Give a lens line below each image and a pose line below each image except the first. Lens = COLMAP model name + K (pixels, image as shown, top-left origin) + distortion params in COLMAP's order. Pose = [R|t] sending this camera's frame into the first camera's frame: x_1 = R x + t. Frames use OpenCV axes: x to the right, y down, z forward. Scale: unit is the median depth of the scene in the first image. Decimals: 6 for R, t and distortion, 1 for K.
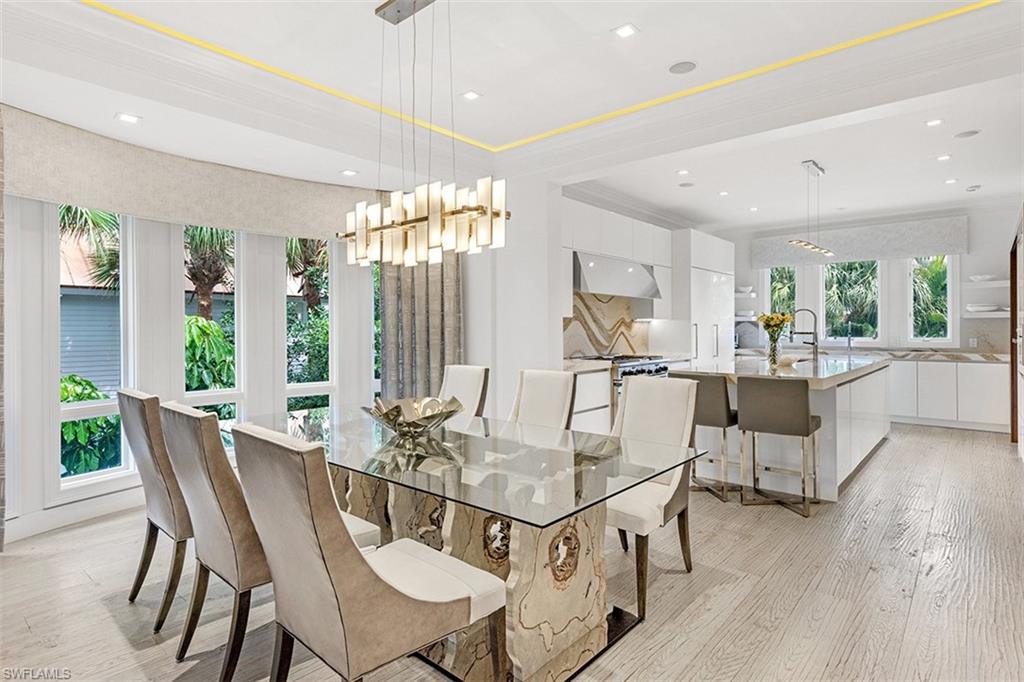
lens RADIAL K [[520.0, 0, 507.1], [0, 520.0, 336.0], [0, 0, 1]] dist [0.001605, 0.001064]
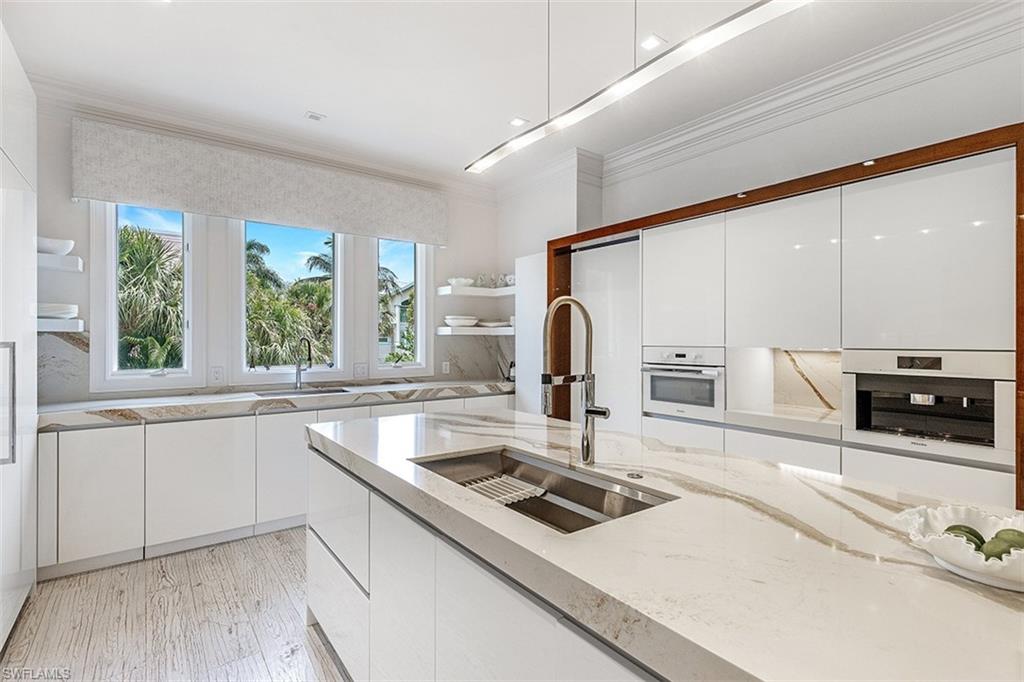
lens RADIAL K [[495.9, 0, 510.2], [0, 495.9, 342.6], [0, 0, 1]] dist [-0.002948, -0.000212]
pose [[0.206568, 0.000662, 0.978432, 0.215571], [0.008672, 0.999959, -0.002507, -0.020367], [-0.978394, 0.009003, 0.206554, 0.761939]]
